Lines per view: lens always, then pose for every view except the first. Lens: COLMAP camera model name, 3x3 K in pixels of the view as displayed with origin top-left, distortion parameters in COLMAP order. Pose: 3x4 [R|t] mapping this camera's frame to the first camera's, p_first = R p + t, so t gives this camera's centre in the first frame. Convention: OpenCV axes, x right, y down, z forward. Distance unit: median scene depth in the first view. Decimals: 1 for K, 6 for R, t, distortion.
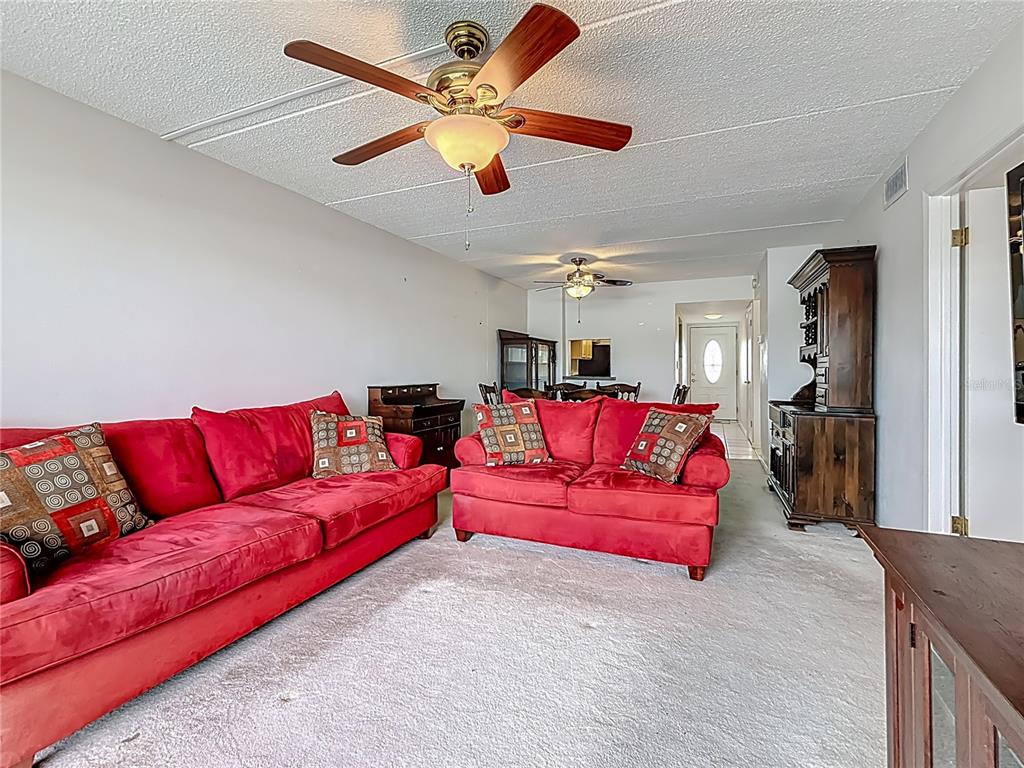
lens RADIAL K [[448.7, 0, 519.2], [0, 448.7, 369.6], [0, 0, 1]] dist [-0.000918, 0.000178]
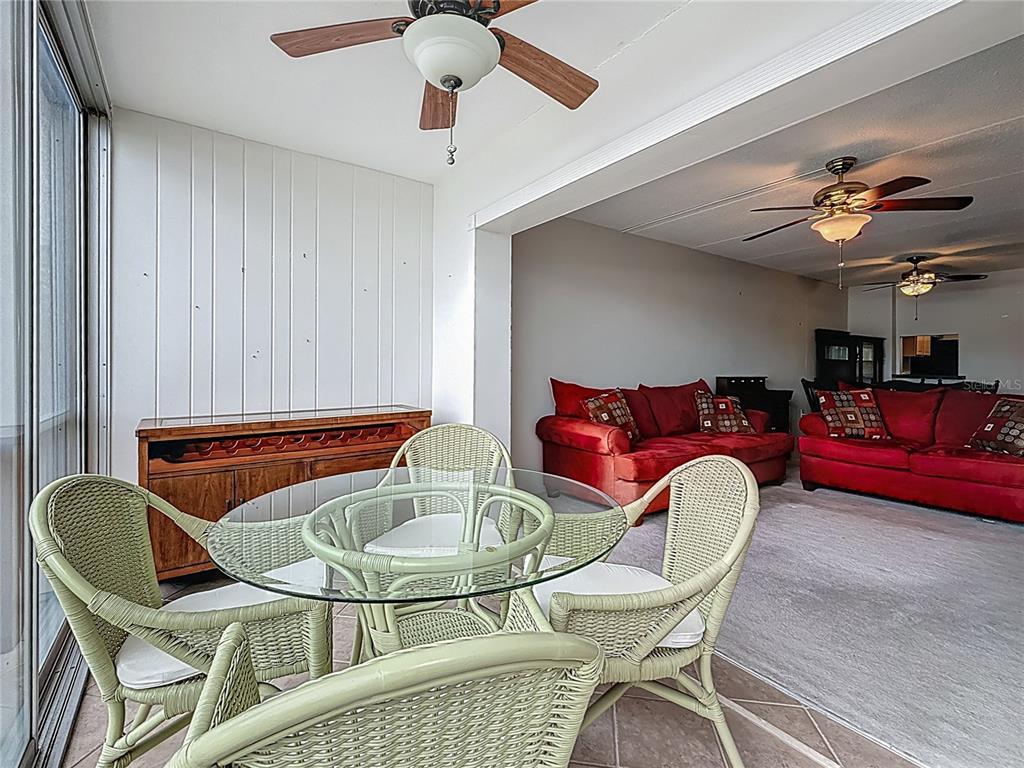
lens RADIAL K [[474.2, 0, 521.2], [0, 474.2, 369.1], [0, 0, 1]] dist [-0.003393, -0.000730]
pose [[0.852618, 0.007418, -0.522483, -0.114825], [-0.009001, 0.999959, -0.000491, 0.023768], [0.522458, 0.005121, 0.852650, -0.632912]]
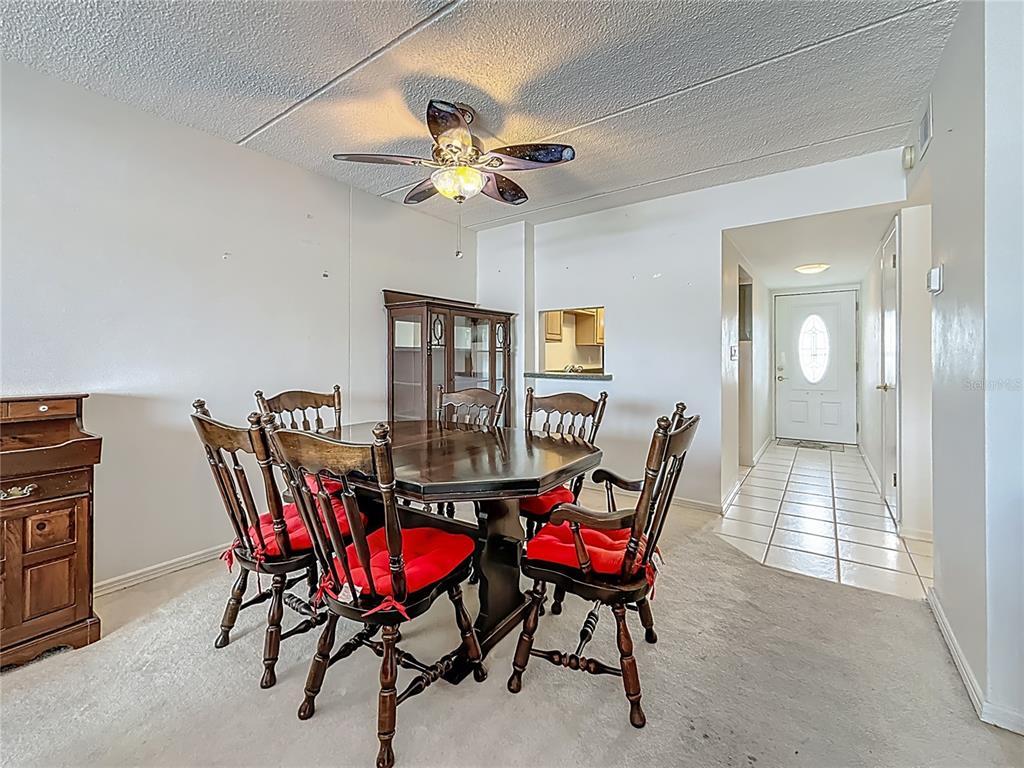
lens RADIAL K [[422.2, 0, 542.3], [0, 422.2, 358.8], [0, 0, 1]] dist [0.001946, 0.000161]
pose [[0.983200, 0.000465, -0.182528, 0.496570], [-0.001177, 0.999992, -0.003791, -0.003623], [0.182525, 0.003942, 0.983193, 1.049748]]
